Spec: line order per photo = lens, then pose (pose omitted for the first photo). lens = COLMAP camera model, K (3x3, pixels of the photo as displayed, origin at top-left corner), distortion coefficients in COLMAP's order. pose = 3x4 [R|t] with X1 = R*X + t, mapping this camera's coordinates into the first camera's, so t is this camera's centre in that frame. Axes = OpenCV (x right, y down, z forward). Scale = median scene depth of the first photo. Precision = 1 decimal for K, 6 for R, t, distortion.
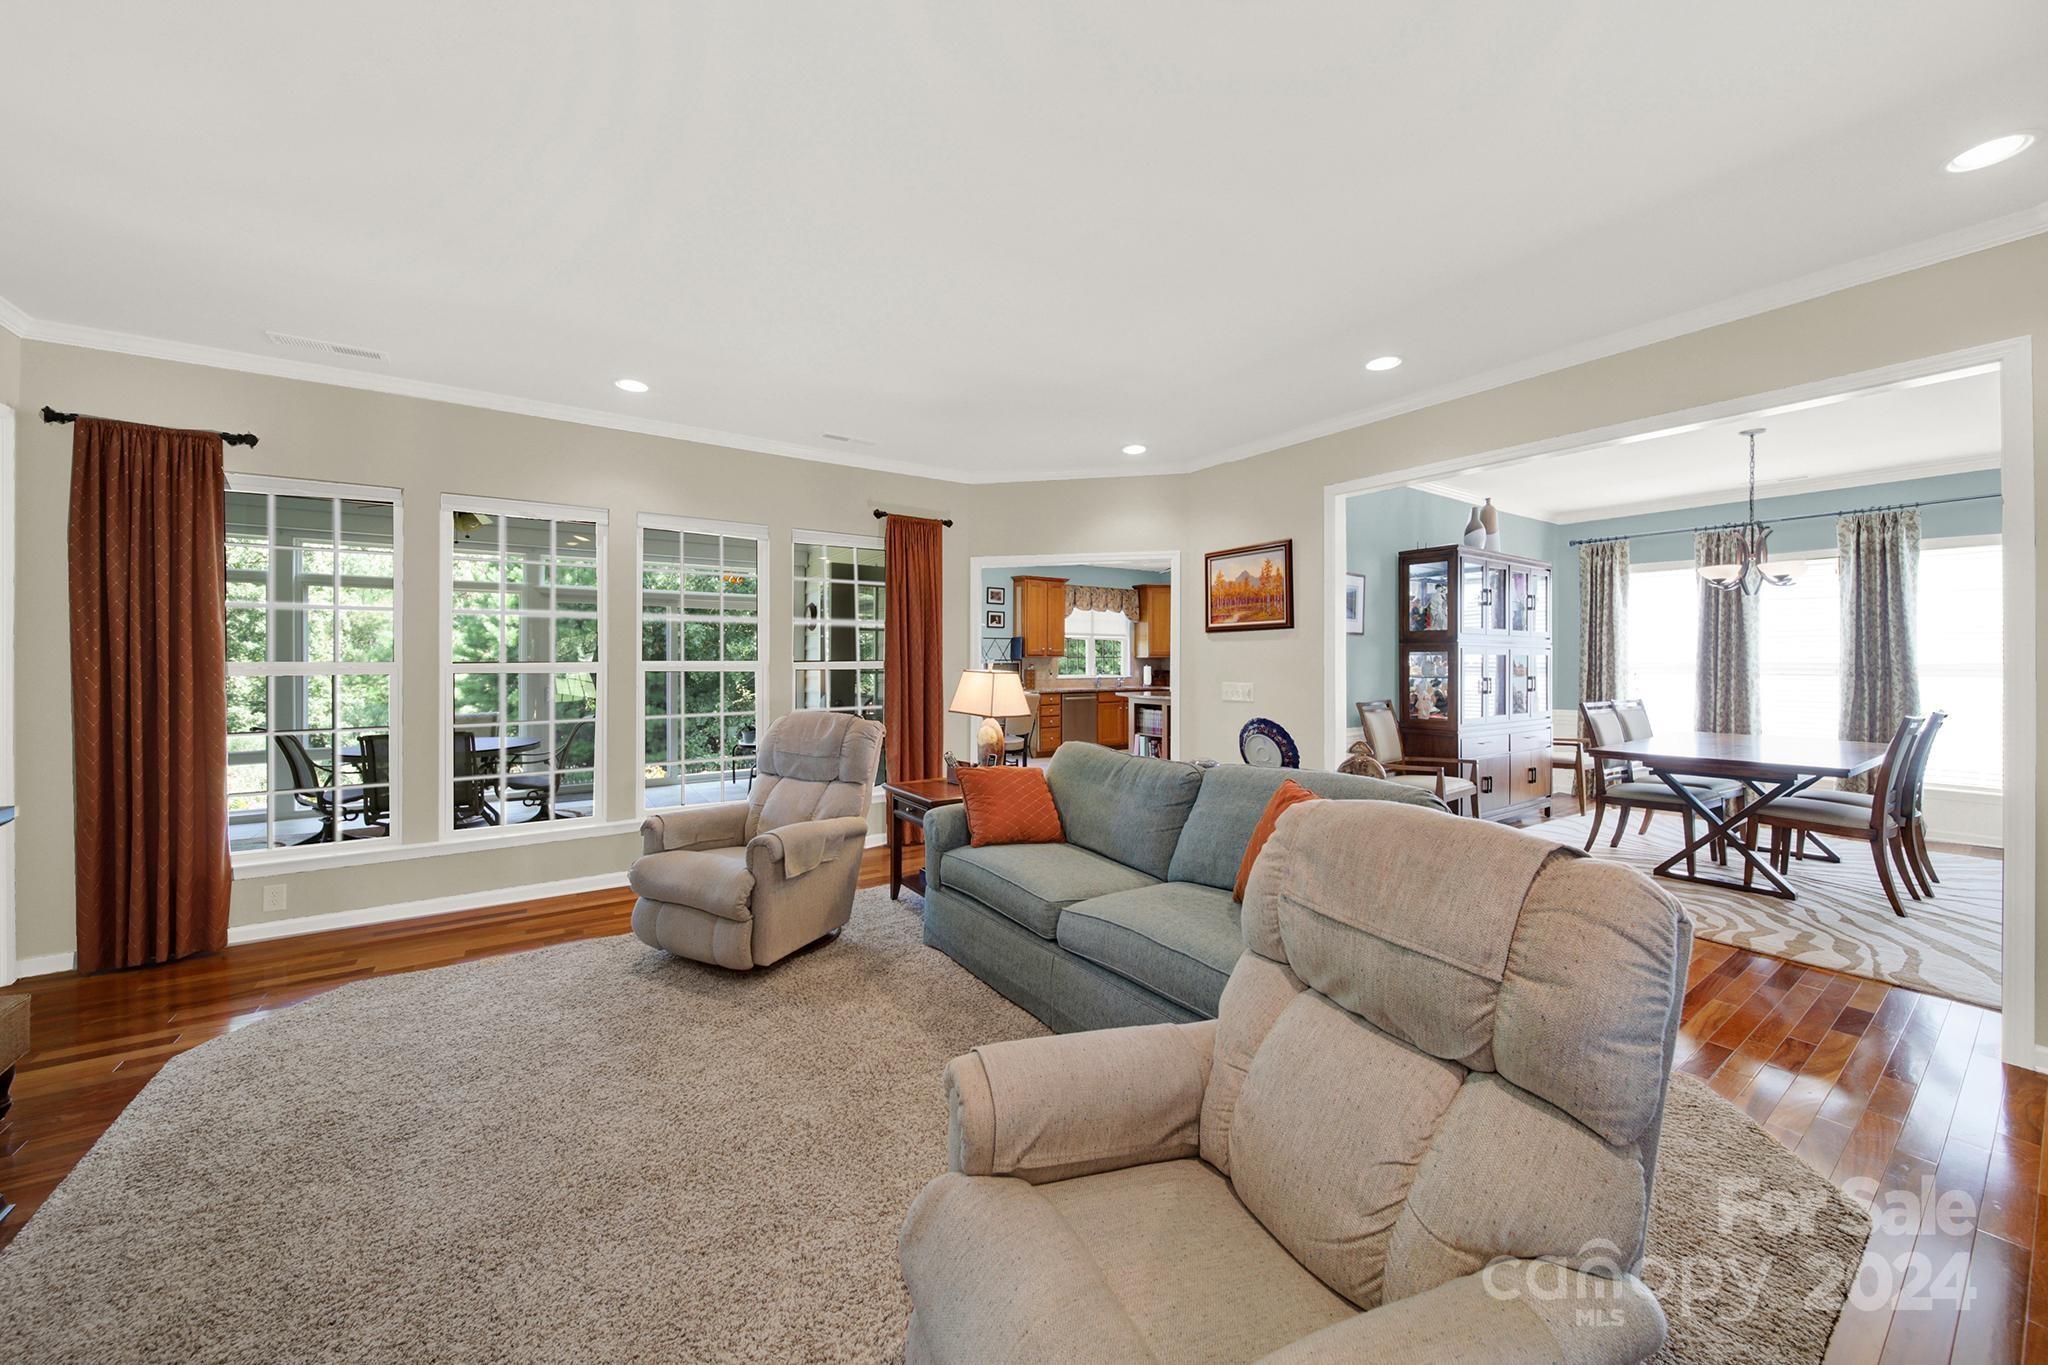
lens RADIAL K [[741.0, 0, 1009.7], [0, 741.0, 658.6], [0, 0, 1]] dist [-0.003813, -0.000873]
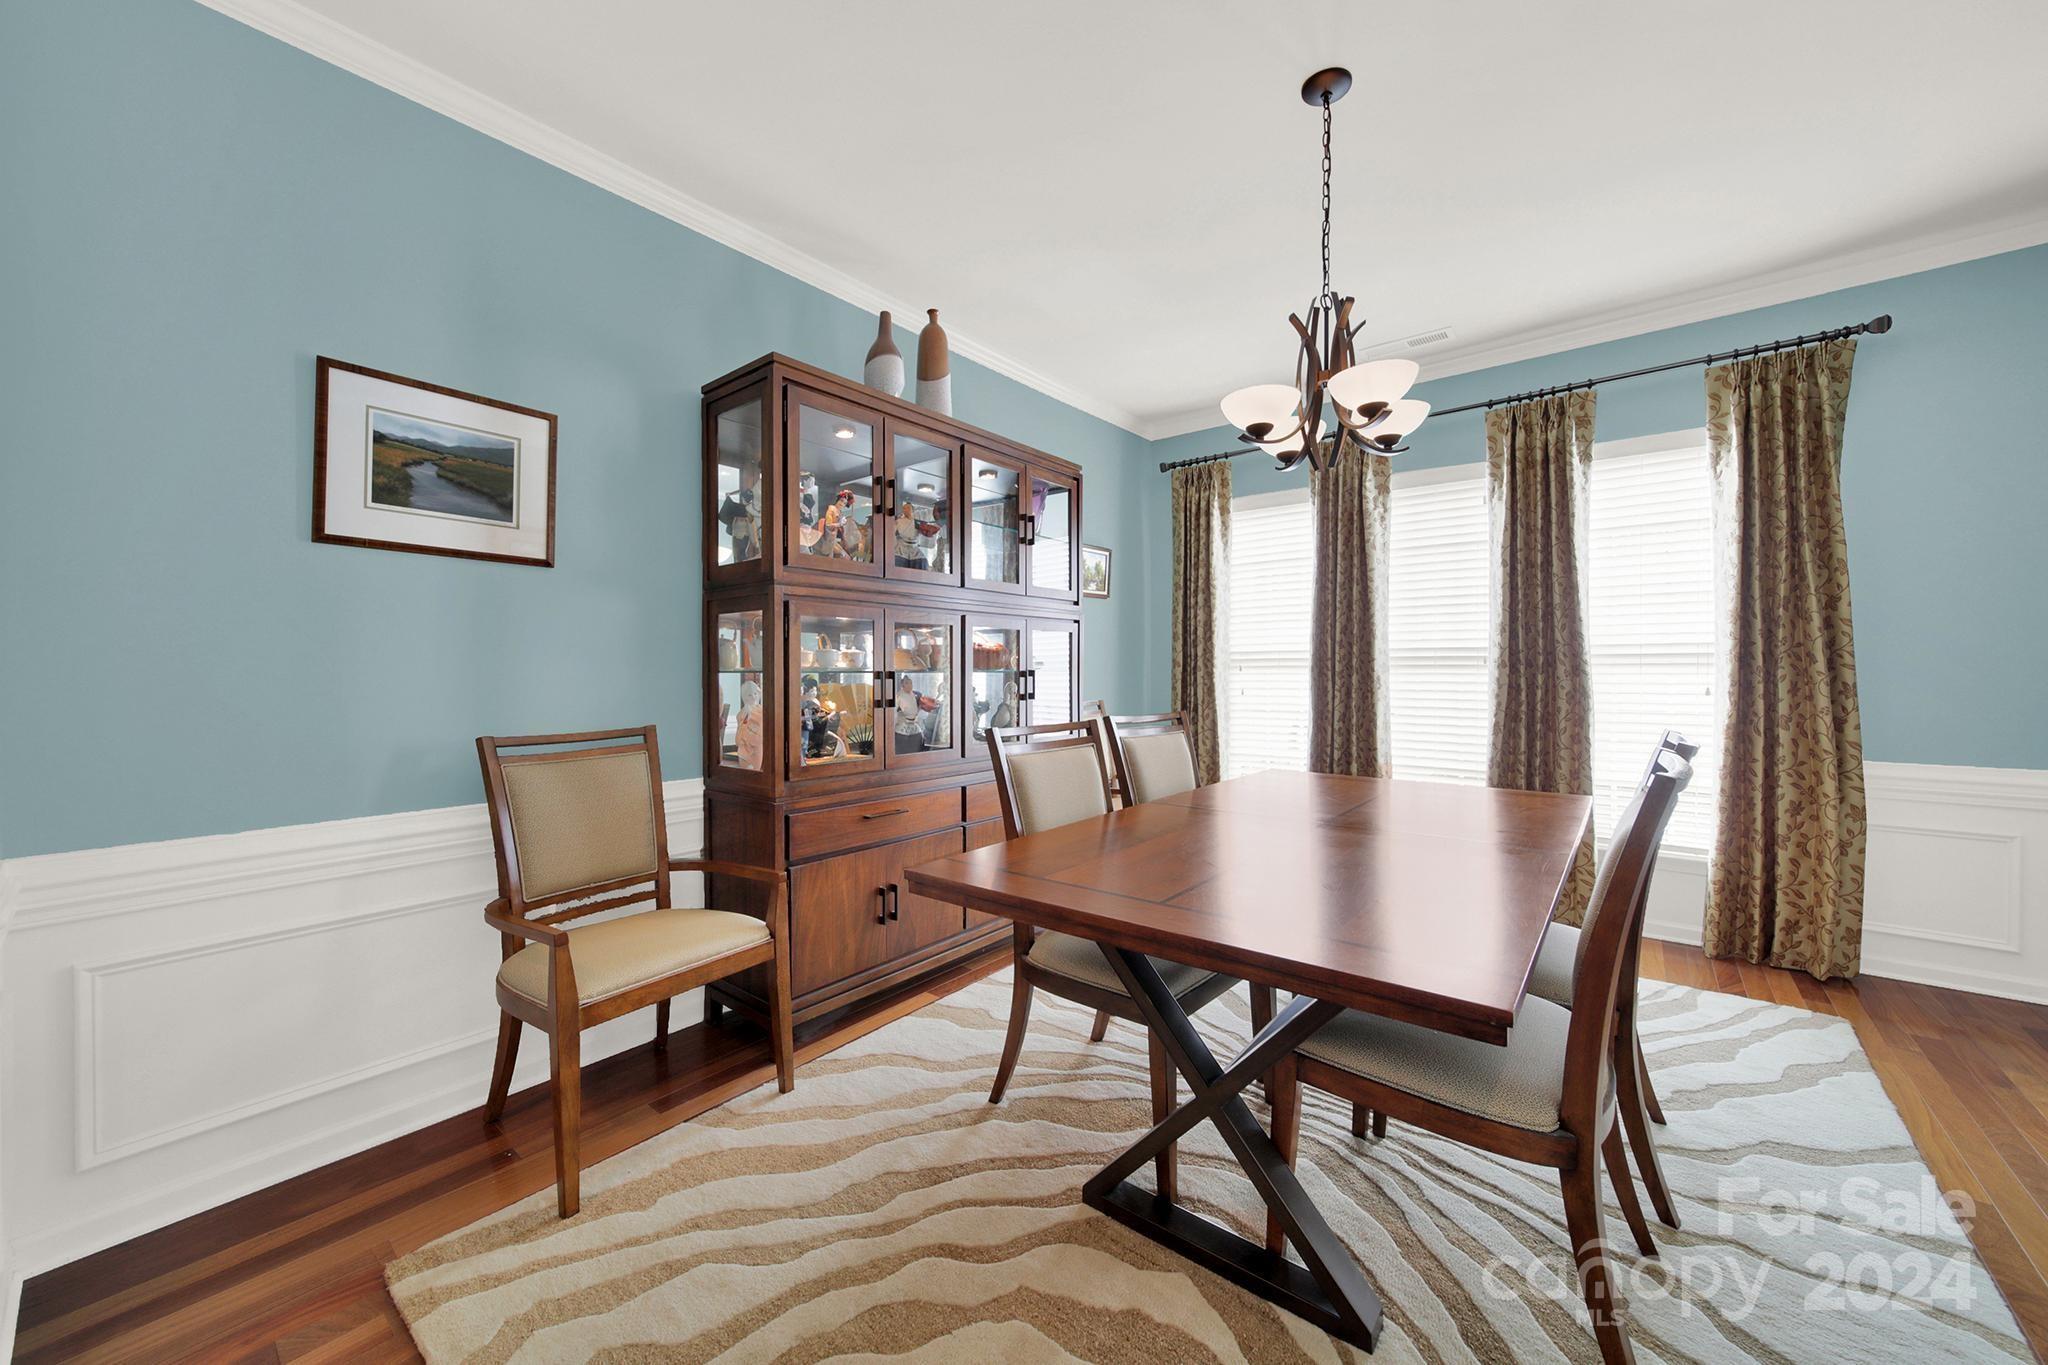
lens RADIAL K [[741.0, 0, 1029.5], [0, 741.0, 673.4], [0, 0, 1]] dist [-0.003813, -0.000873]
pose [[0.958011, -0.005261, 0.286685, 0.593258], [0.002845, 0.999957, 0.008842, 0.022889], [-0.286719, -0.007655, 0.957984, 0.527685]]
